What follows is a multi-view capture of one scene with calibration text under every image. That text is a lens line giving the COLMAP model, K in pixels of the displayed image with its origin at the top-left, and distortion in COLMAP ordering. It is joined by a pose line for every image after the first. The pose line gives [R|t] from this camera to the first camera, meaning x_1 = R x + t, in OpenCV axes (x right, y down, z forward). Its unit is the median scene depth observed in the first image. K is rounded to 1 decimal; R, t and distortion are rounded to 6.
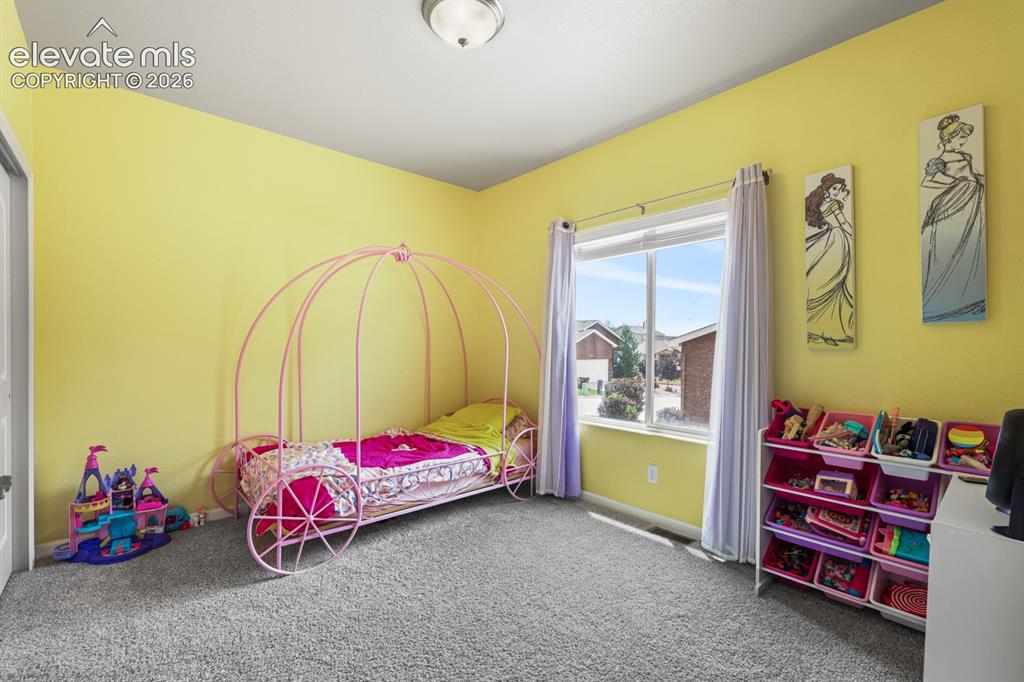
lens RADIAL K [[443.5, 0, 507.5], [0, 443.5, 338.6], [0, 0, 1]] dist [-0.001324, -0.000009]
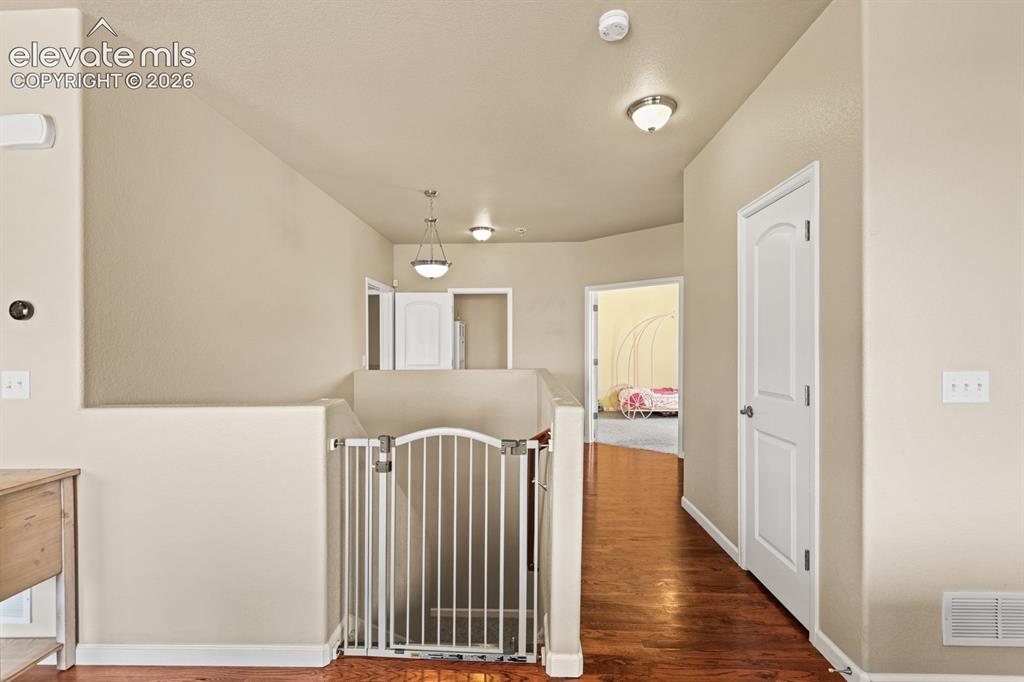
lens RADIAL K [[496.5, 0, 514.1], [0, 496.5, 351.7], [0, 0, 1]] dist [-0.002671, -0.000357]
pose [[0.731334, 0.002414, -0.682015, 1.215450], [0.012977, 0.999763, 0.017454, -0.052443], [0.681896, -0.021615, 0.731130, -2.005188]]
